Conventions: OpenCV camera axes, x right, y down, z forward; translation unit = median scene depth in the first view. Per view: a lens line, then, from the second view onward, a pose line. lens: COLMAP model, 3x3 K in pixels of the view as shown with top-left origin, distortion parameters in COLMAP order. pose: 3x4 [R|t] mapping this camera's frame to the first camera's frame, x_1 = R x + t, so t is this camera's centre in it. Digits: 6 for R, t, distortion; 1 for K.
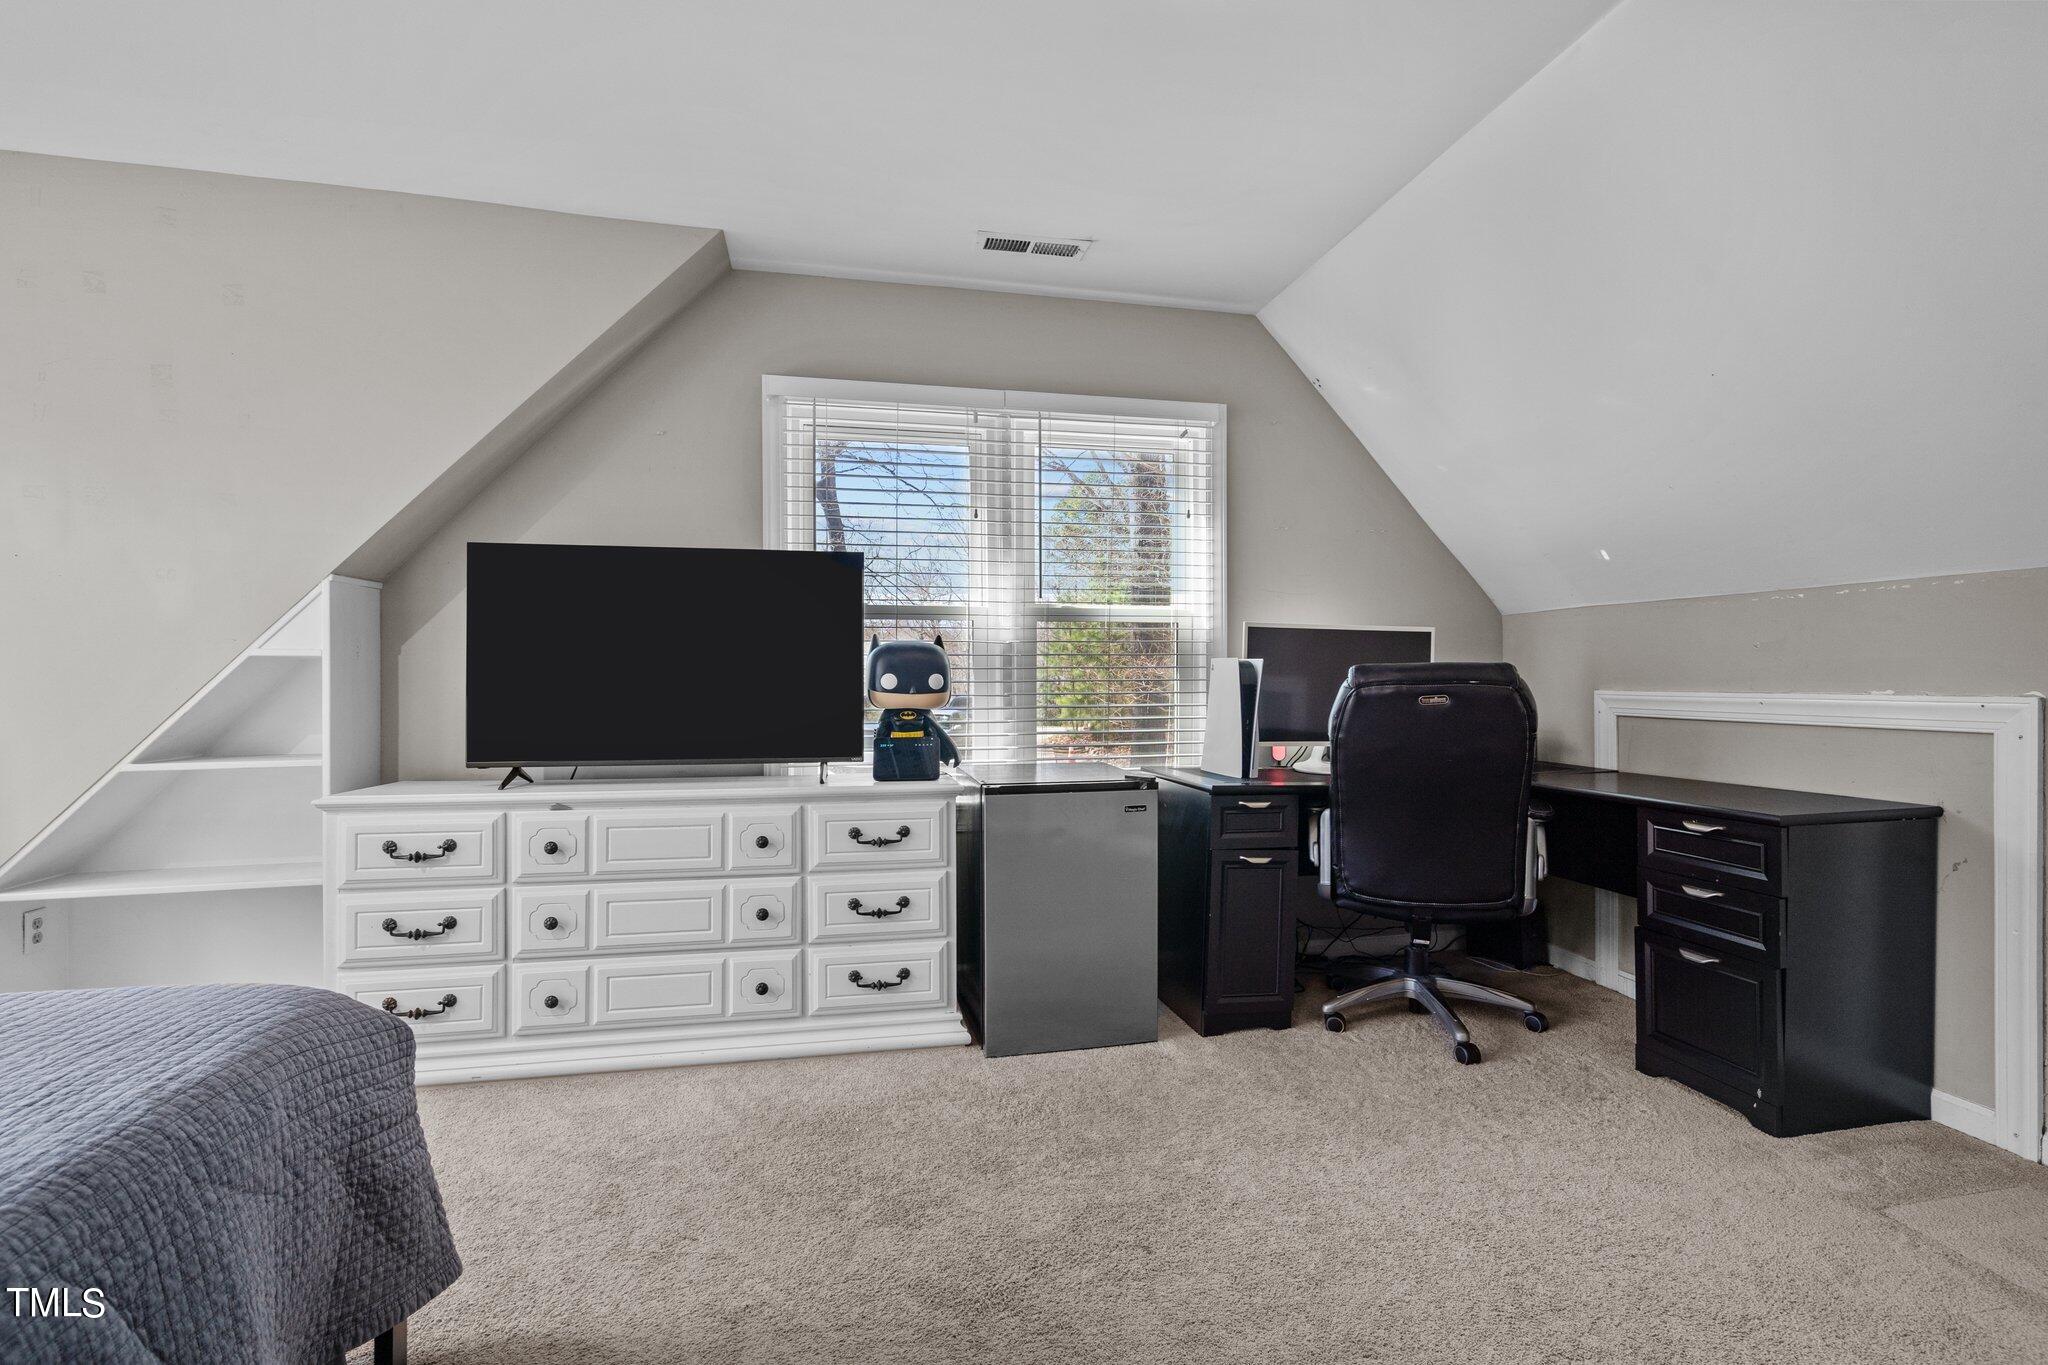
lens RADIAL K [[934.9, 0, 1031.9], [0, 934.9, 677.5], [0, 0, 1]] dist [-0.002024, 0.000409]
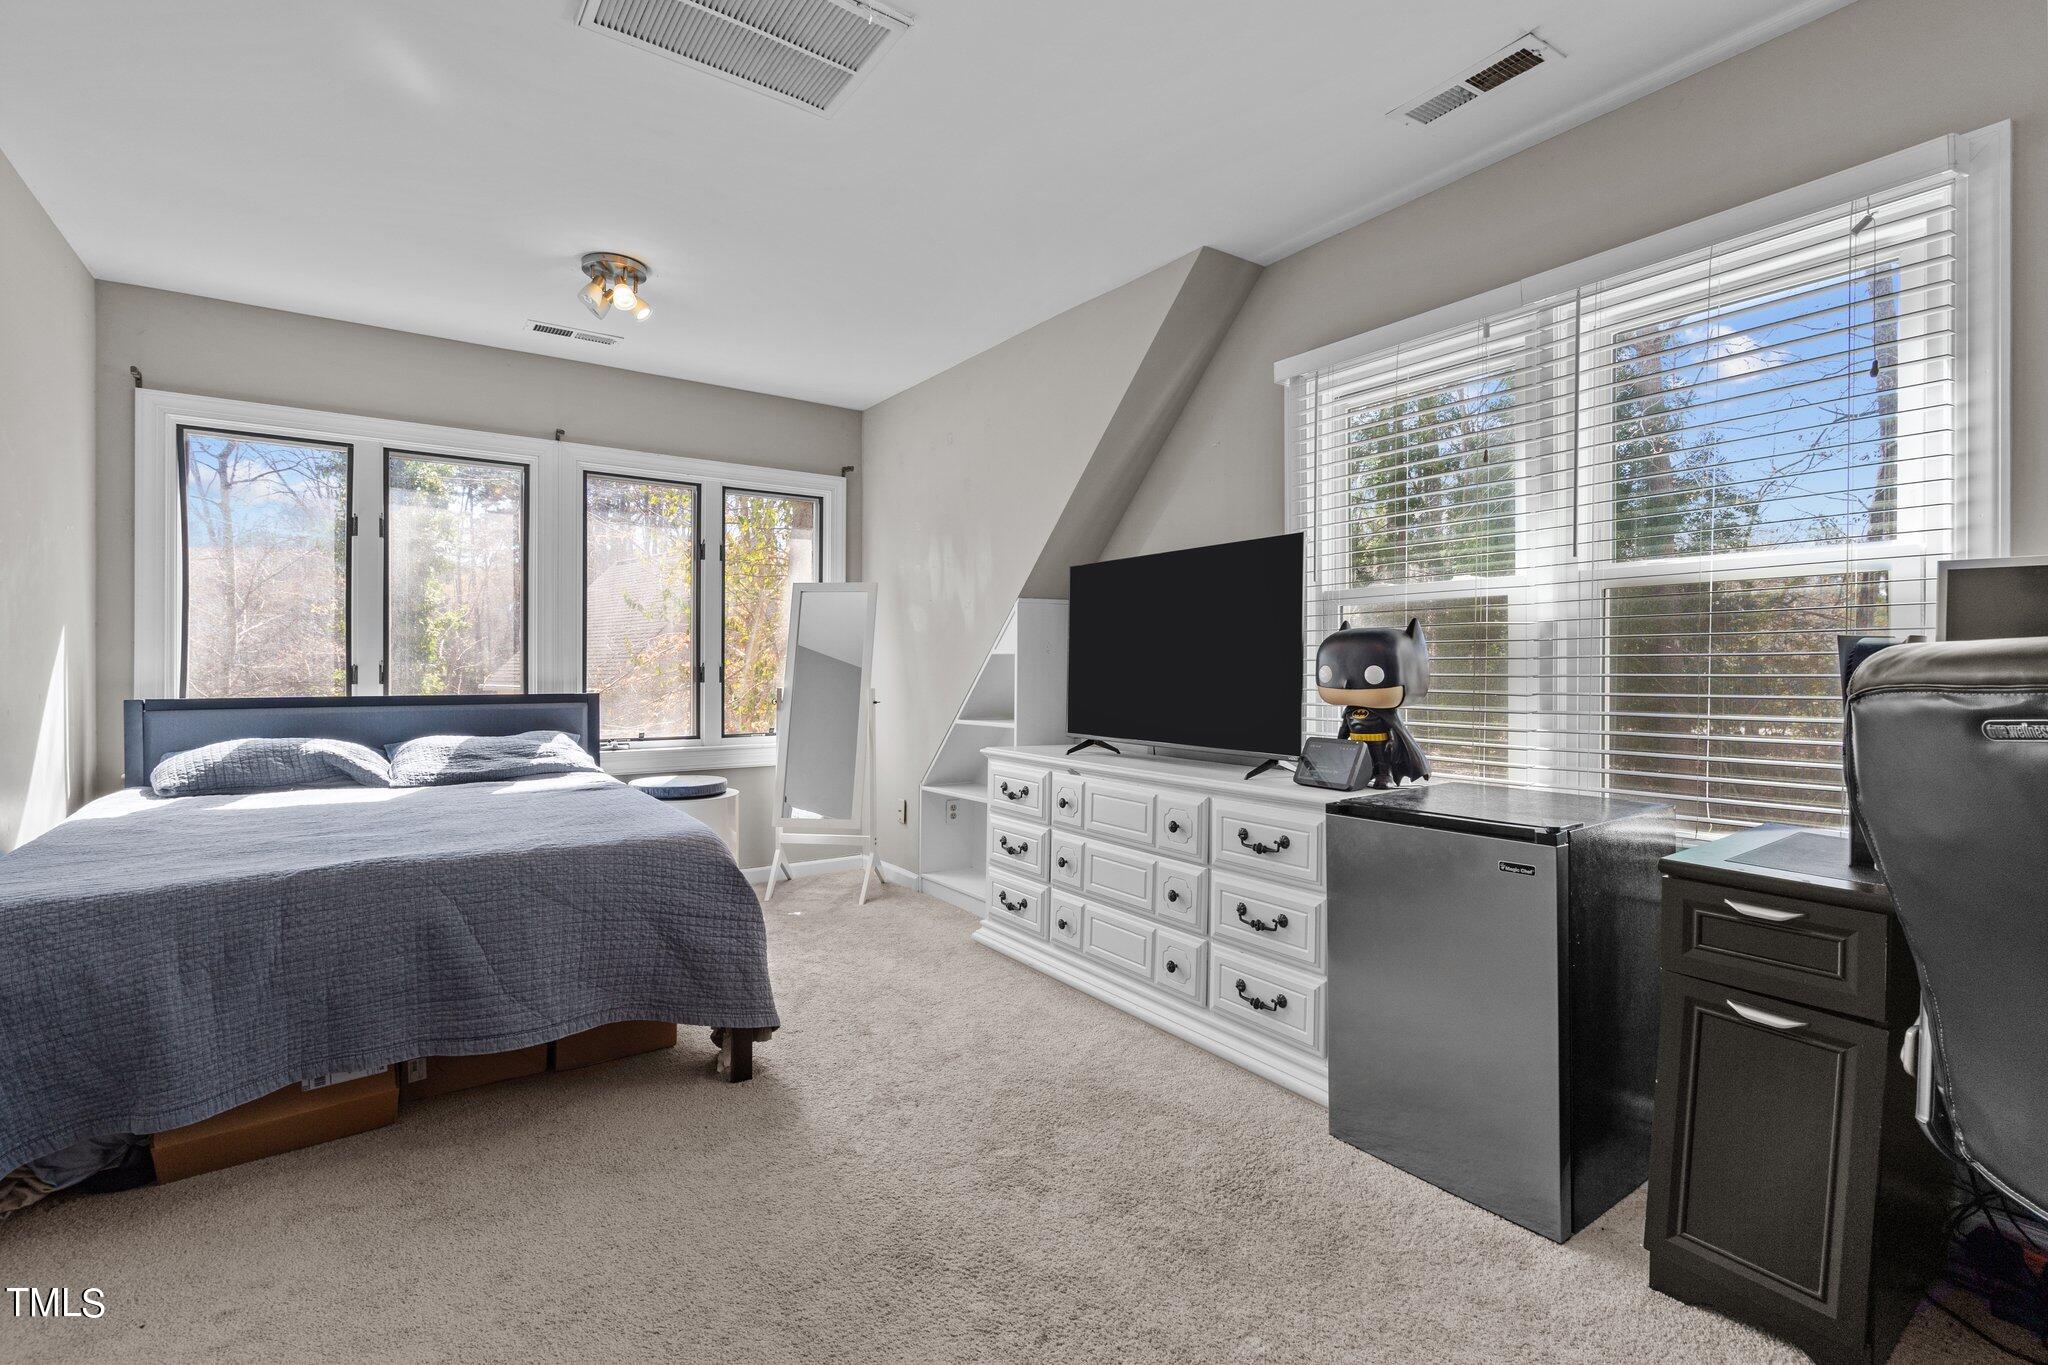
lens RADIAL K [[926.4, 0, 1018.7], [0, 926.4, 665.9], [0, 0, 1]] dist [-0.001353, 0.000068]
pose [[0.387547, -0.001181, -0.921849, 0.587045], [-0.003922, 0.999988, -0.002930, 0.000193], [0.921842, 0.004751, 0.387537, 0.427109]]
